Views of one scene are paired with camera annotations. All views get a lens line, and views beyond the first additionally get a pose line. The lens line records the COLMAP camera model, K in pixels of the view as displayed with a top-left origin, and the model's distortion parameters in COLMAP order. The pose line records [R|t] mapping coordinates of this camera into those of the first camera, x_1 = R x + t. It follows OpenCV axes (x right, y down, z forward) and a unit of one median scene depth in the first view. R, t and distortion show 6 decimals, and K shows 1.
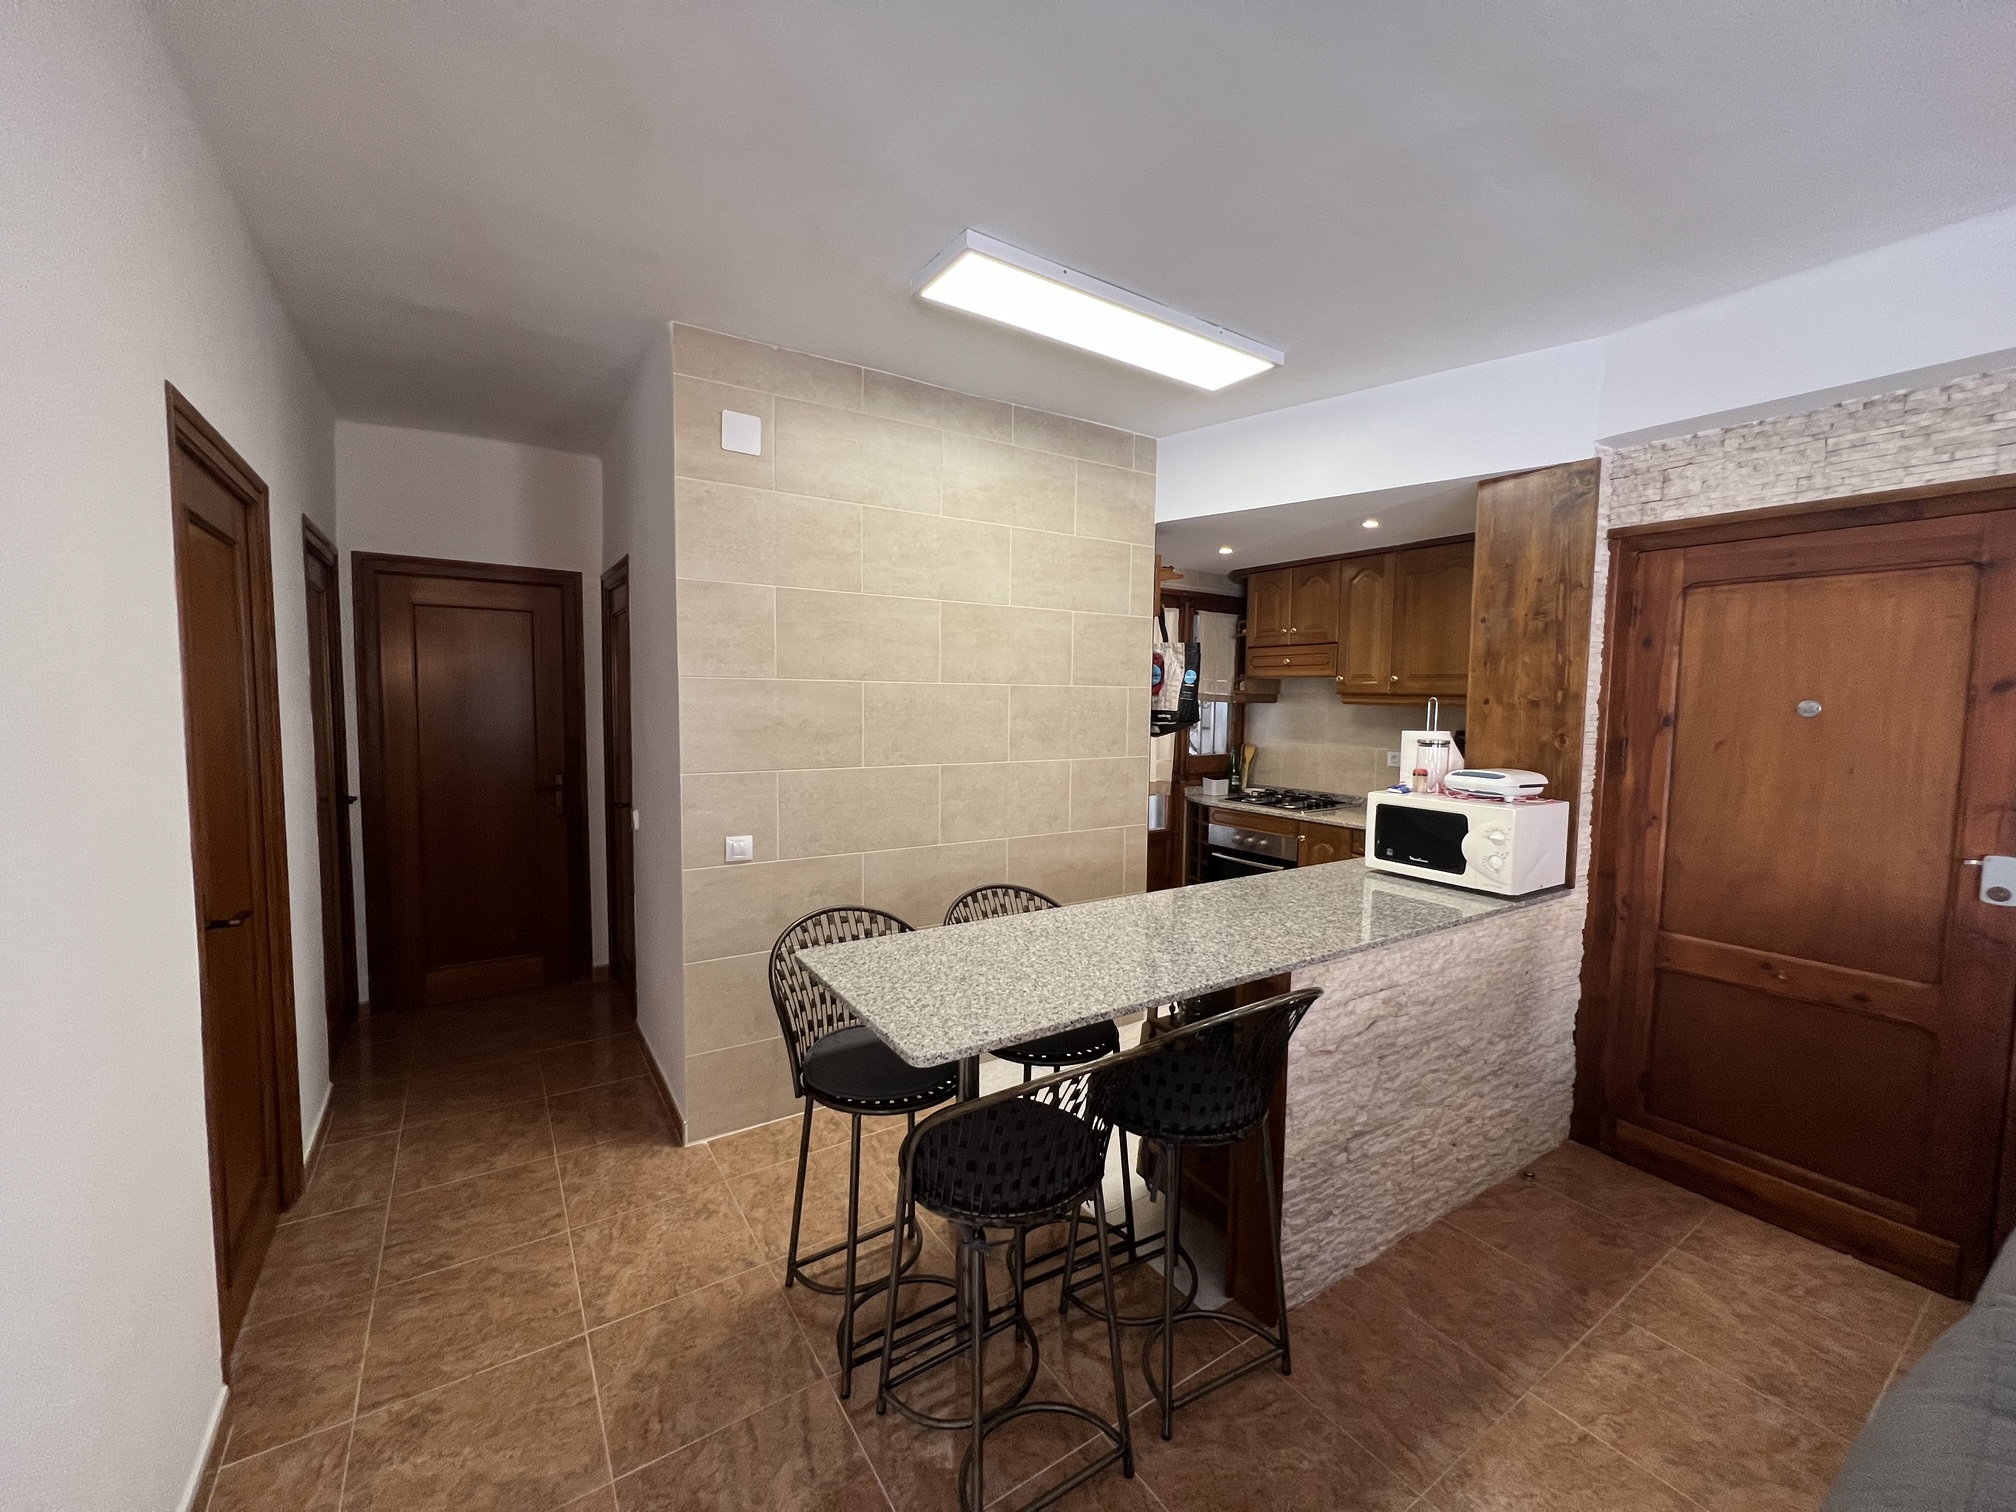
lens RADIAL K [[805.3, 0, 1005.0], [0, 805.3, 760.4], [0, 0, 1]] dist [-0.002879, -0.000141]
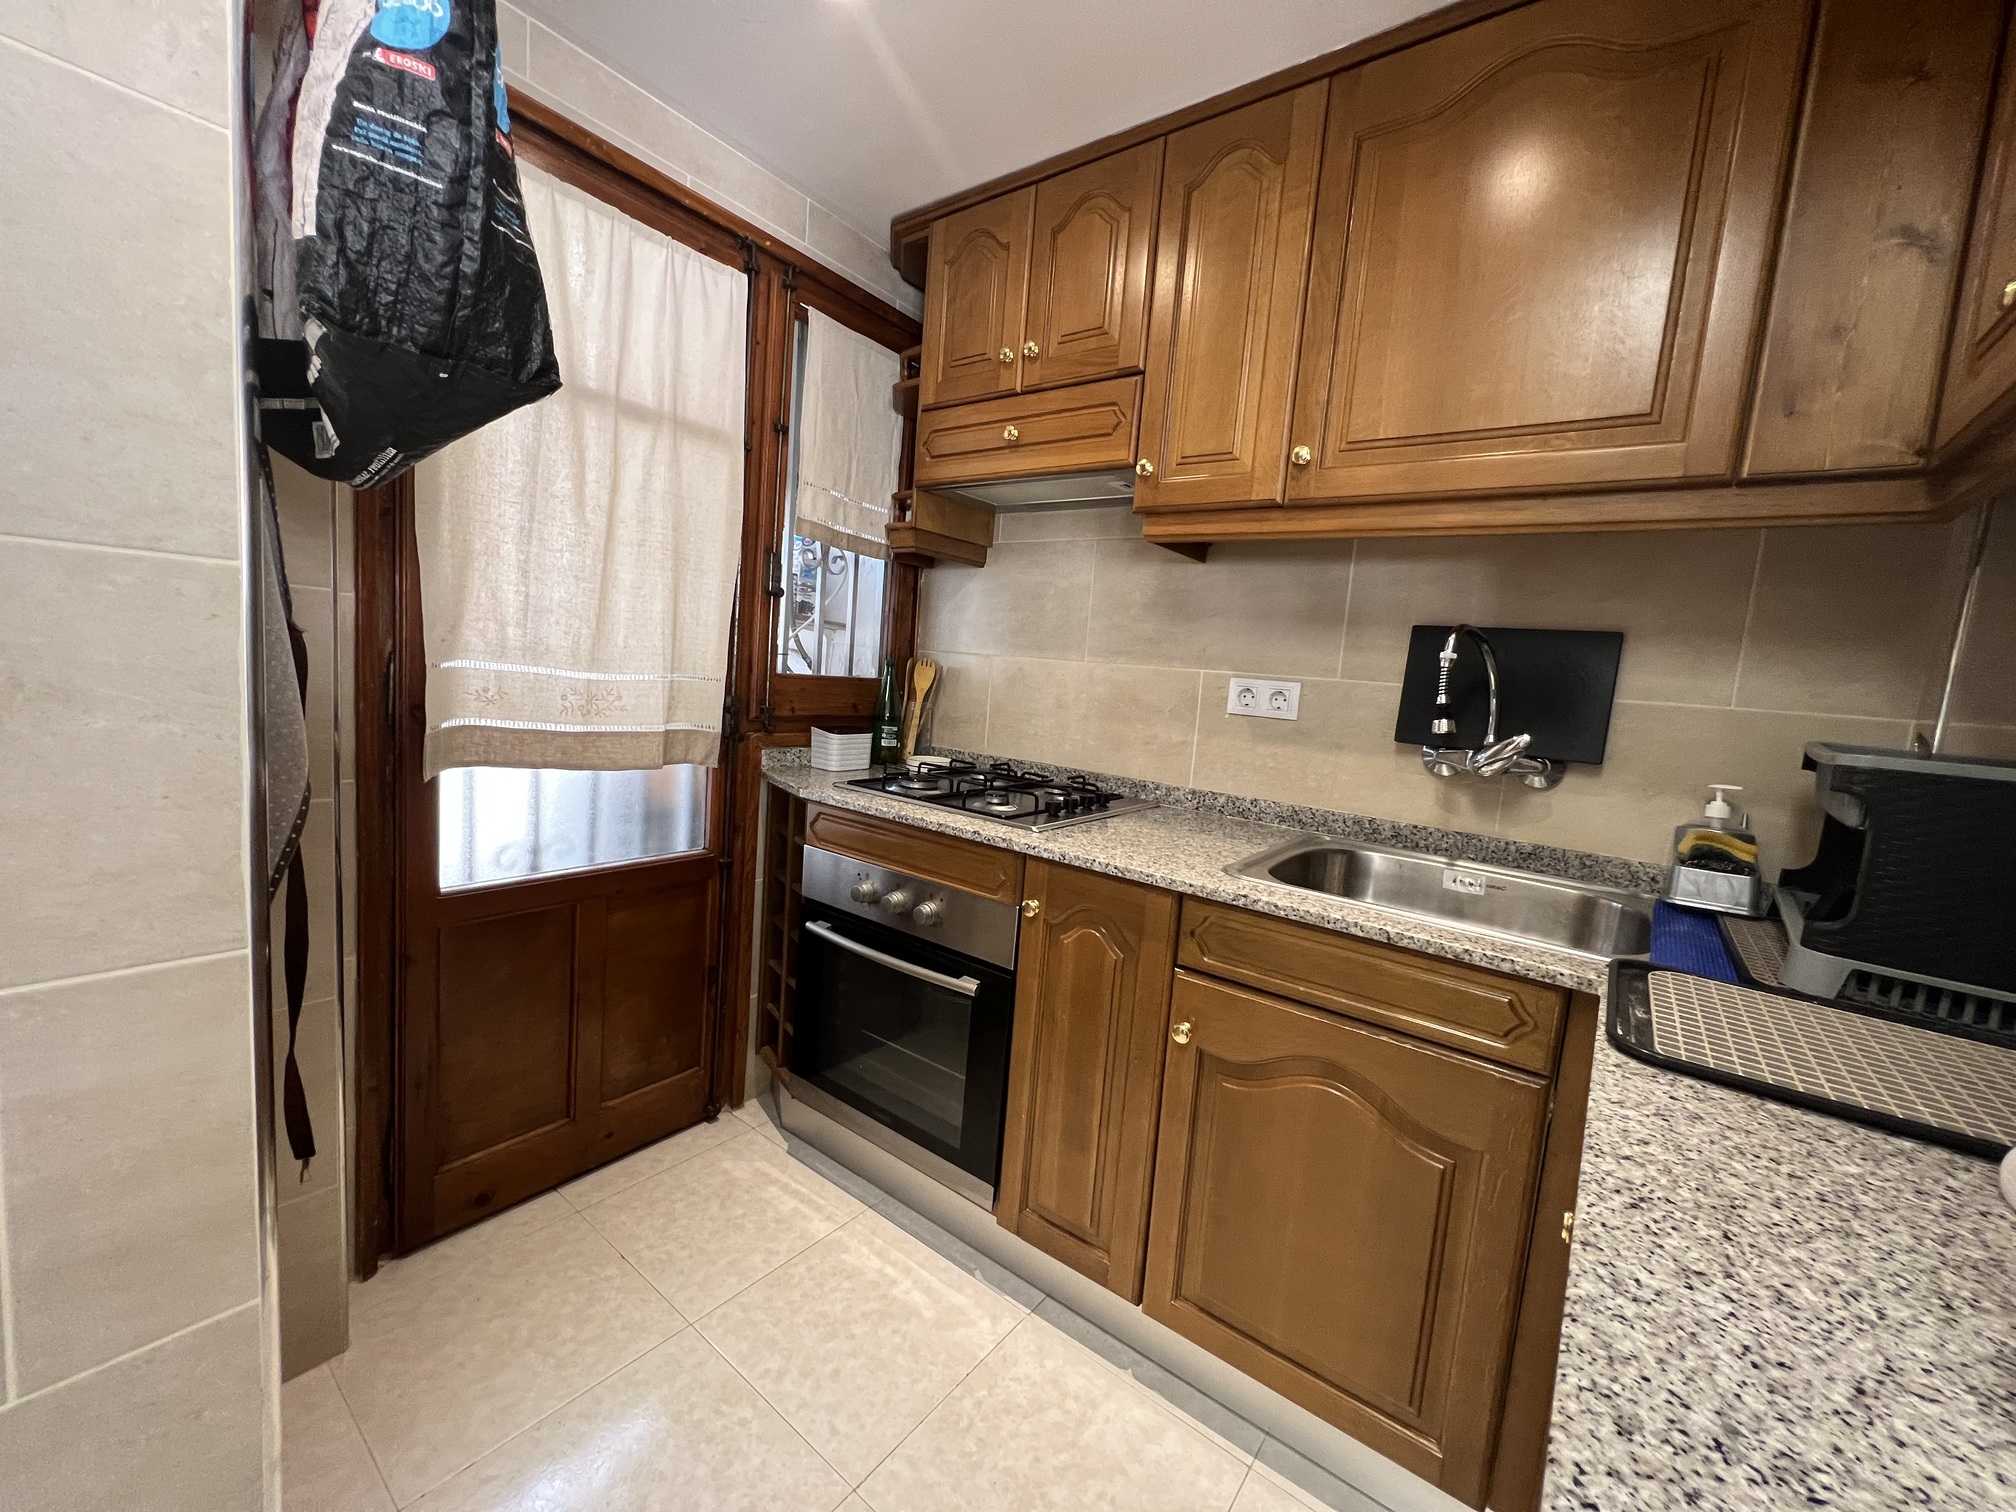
lens RADIAL K [[805.3, 0, 1003.2], [0, 805.3, 758.2], [0, 0, 1]] dist [-0.002879, -0.000141]
pose [[0.941573, 0.026890, 0.335735, 0.215493], [-0.042990, 0.998250, 0.040613, 0.017486], [-0.334055, -0.052673, 0.941081, 0.613300]]
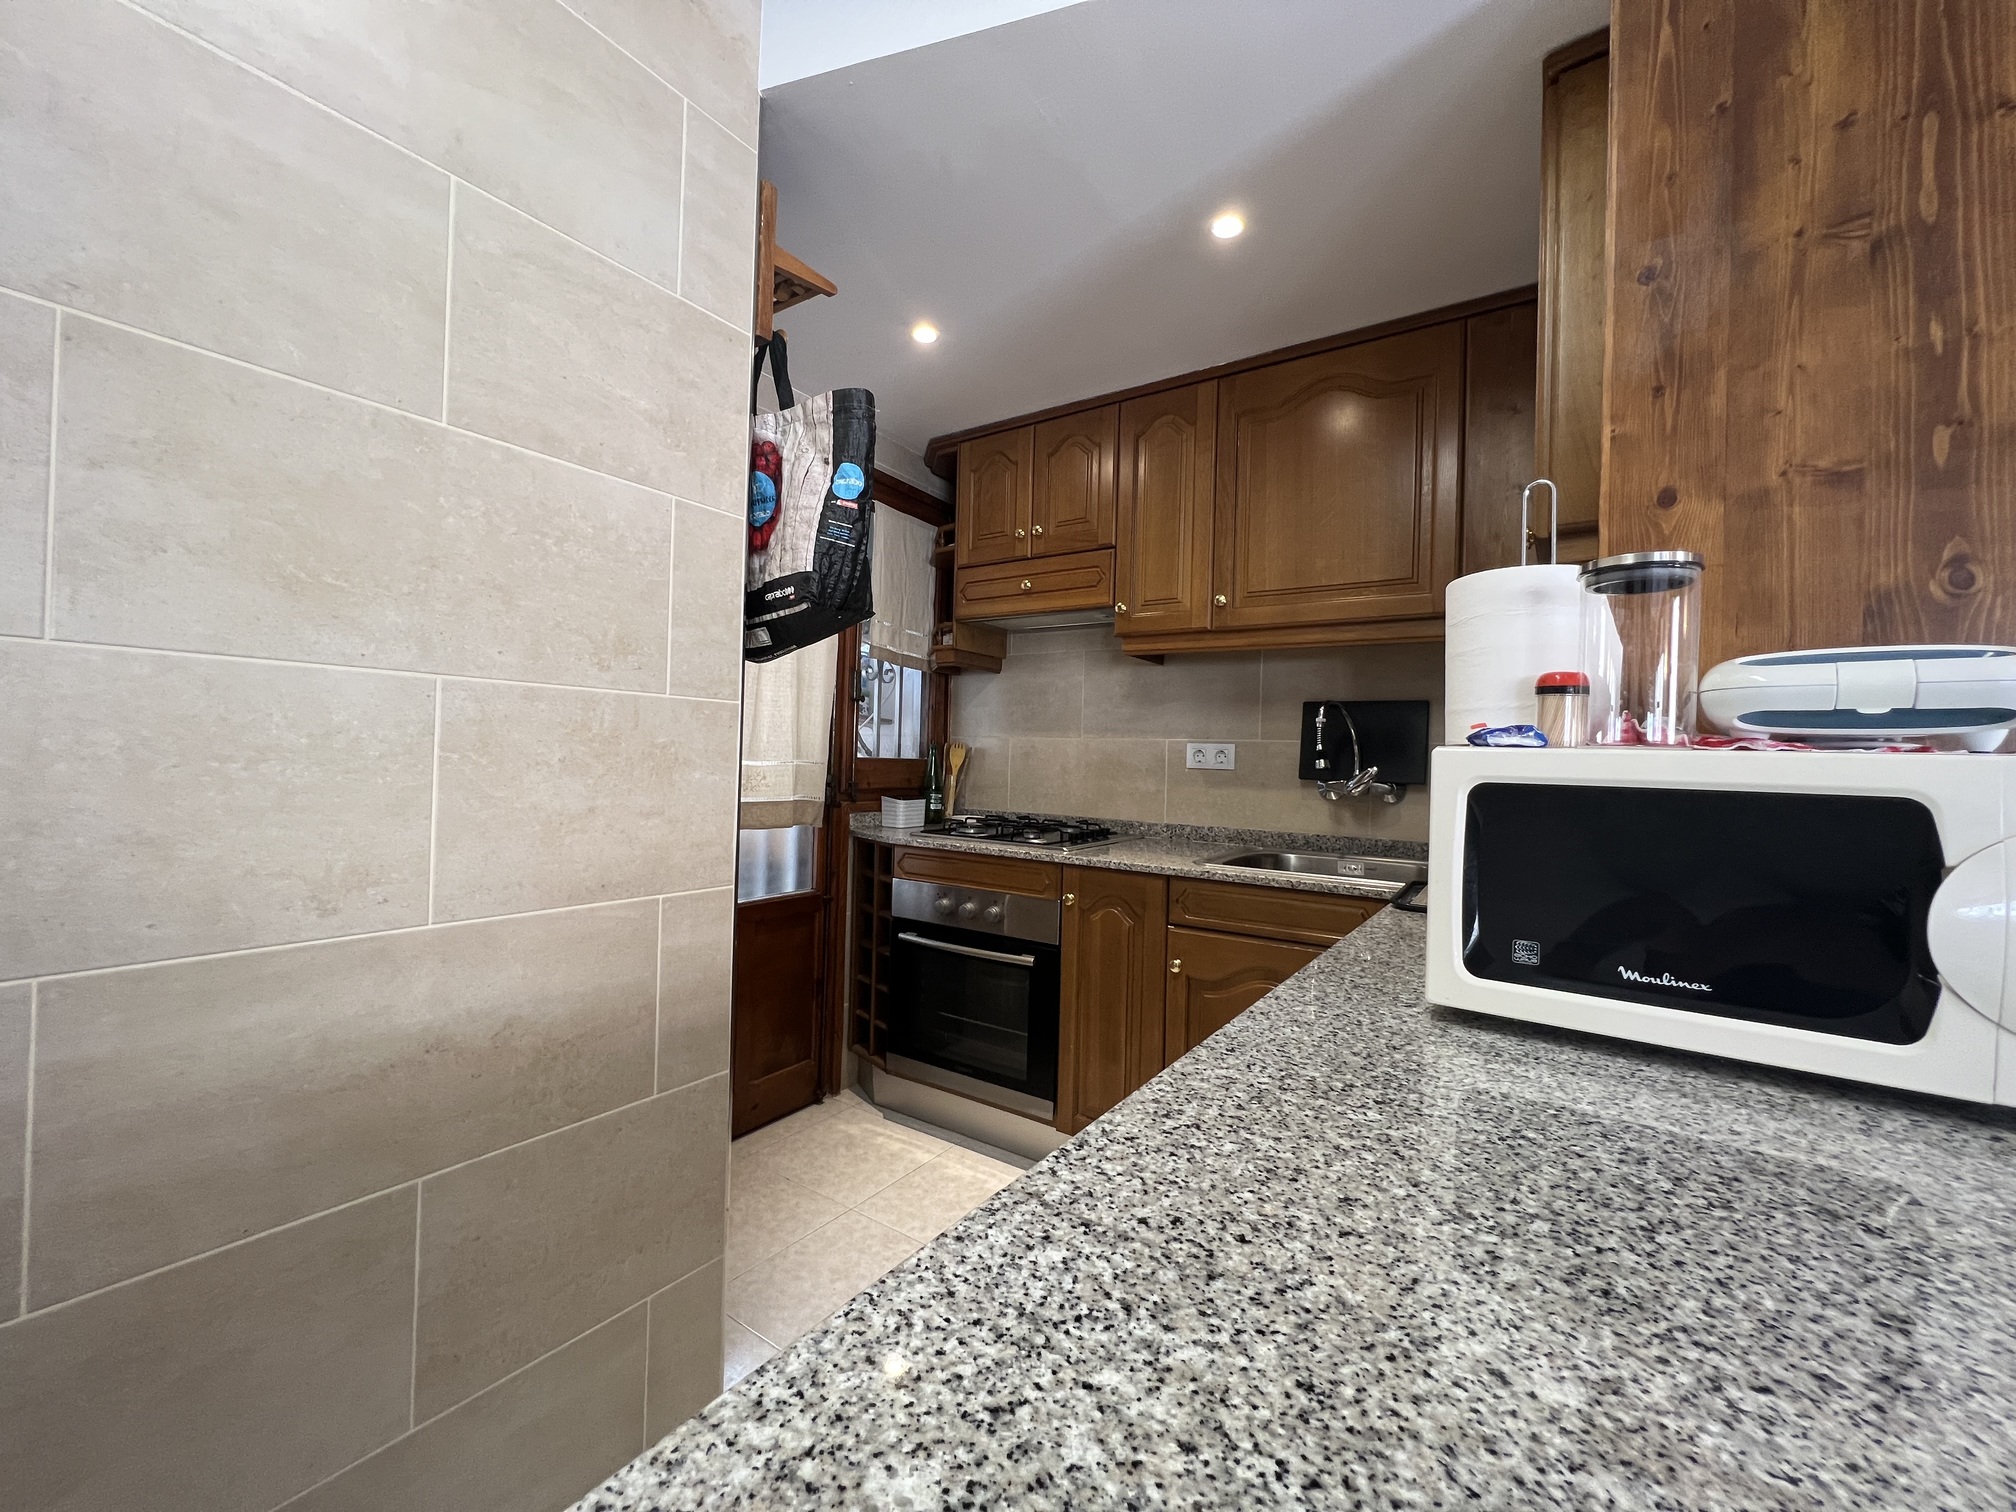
lens RADIAL K [[805.3, 0, 1006.4], [0, 805.3, 757.6], [0, 0, 1]] dist [-0.002879, -0.000141]
pose [[0.923216, 0.016796, 0.383913, 0.117953], [0.011142, 0.997454, -0.070431, 0.037695], [-0.384119, 0.069301, 0.920679, 0.478643]]
